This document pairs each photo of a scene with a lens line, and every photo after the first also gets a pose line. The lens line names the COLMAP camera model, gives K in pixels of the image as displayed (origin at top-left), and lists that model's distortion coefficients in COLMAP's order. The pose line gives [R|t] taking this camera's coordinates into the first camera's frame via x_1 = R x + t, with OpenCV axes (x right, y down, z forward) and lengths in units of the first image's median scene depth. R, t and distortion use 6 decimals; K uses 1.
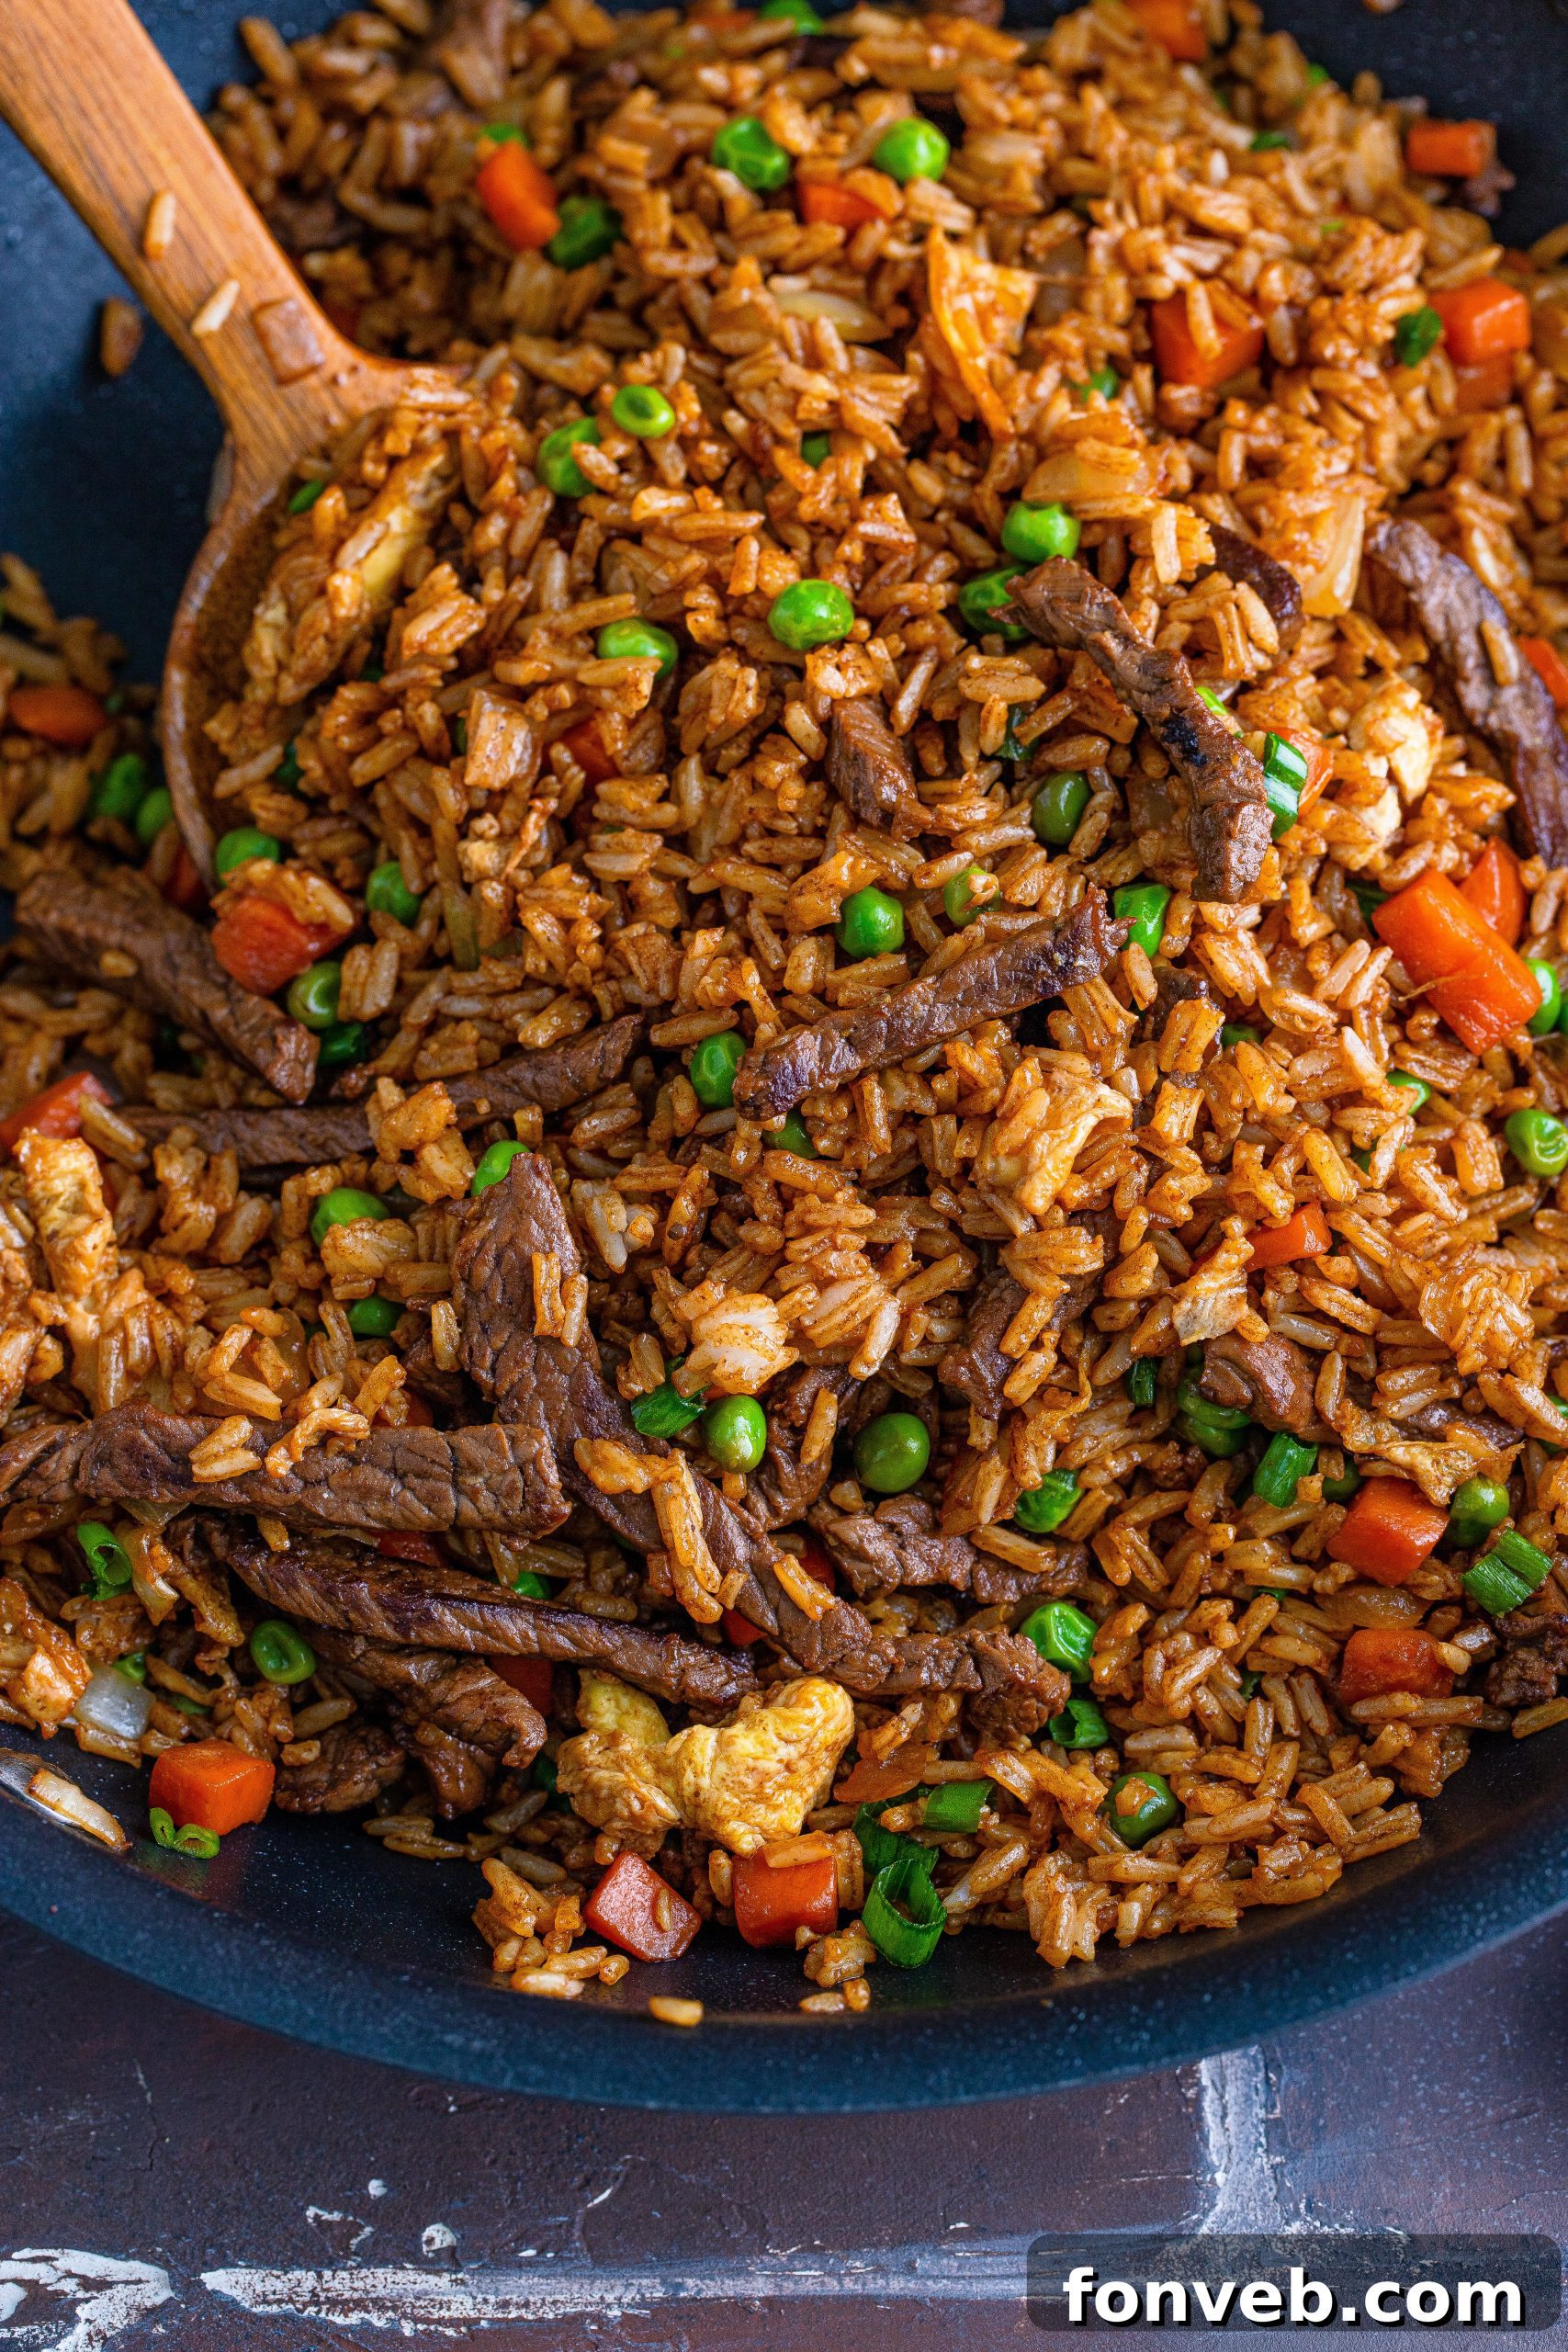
lens RADIAL K [[7453.2, 0, 784.0], [0, 7453.2, 1176.0], [0, 0, 1]] dist [0.051133, -4.096179]
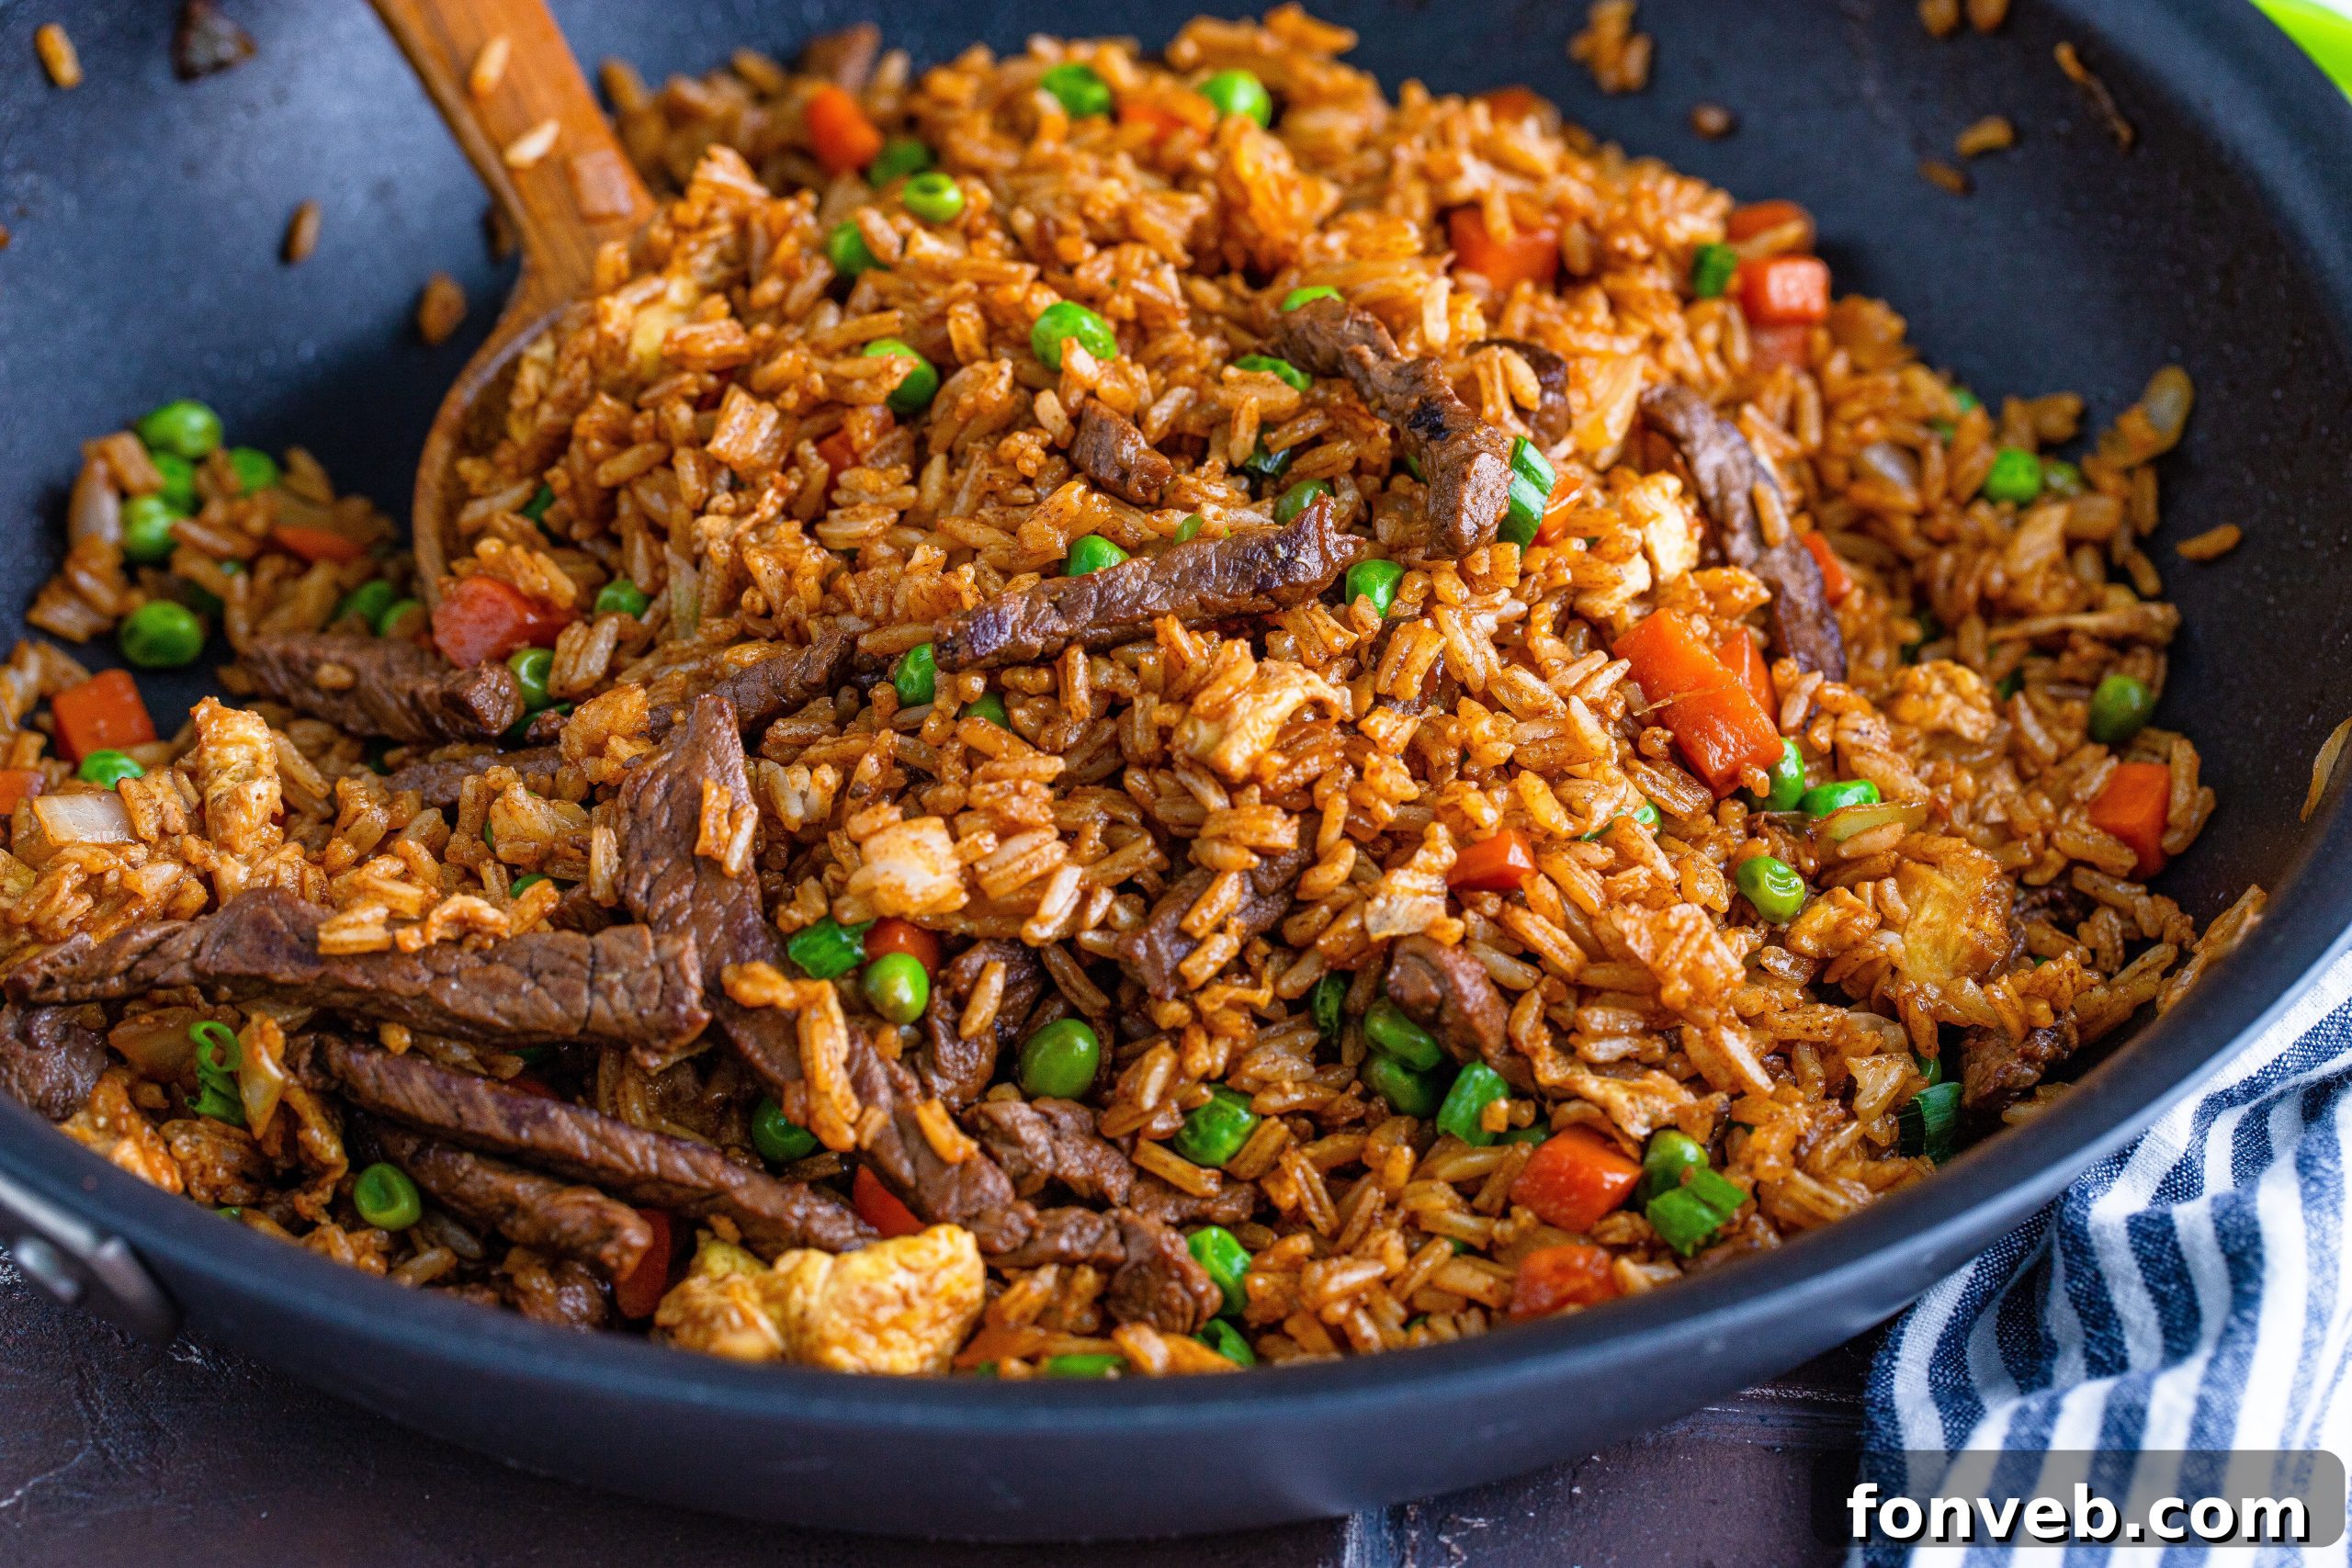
lens RADIAL K [[7453.2, 0, 1176.0], [0, 7453.2, 784.0], [0, 0, 1]] dist [0.051133, -4.096179]
pose [[0.994582, 0.089606, -0.052708, 0.076493], [-0.103819, 0.882396, -0.458910, 0.441093], [0.005388, 0.461896, 0.886918, 0.148978]]
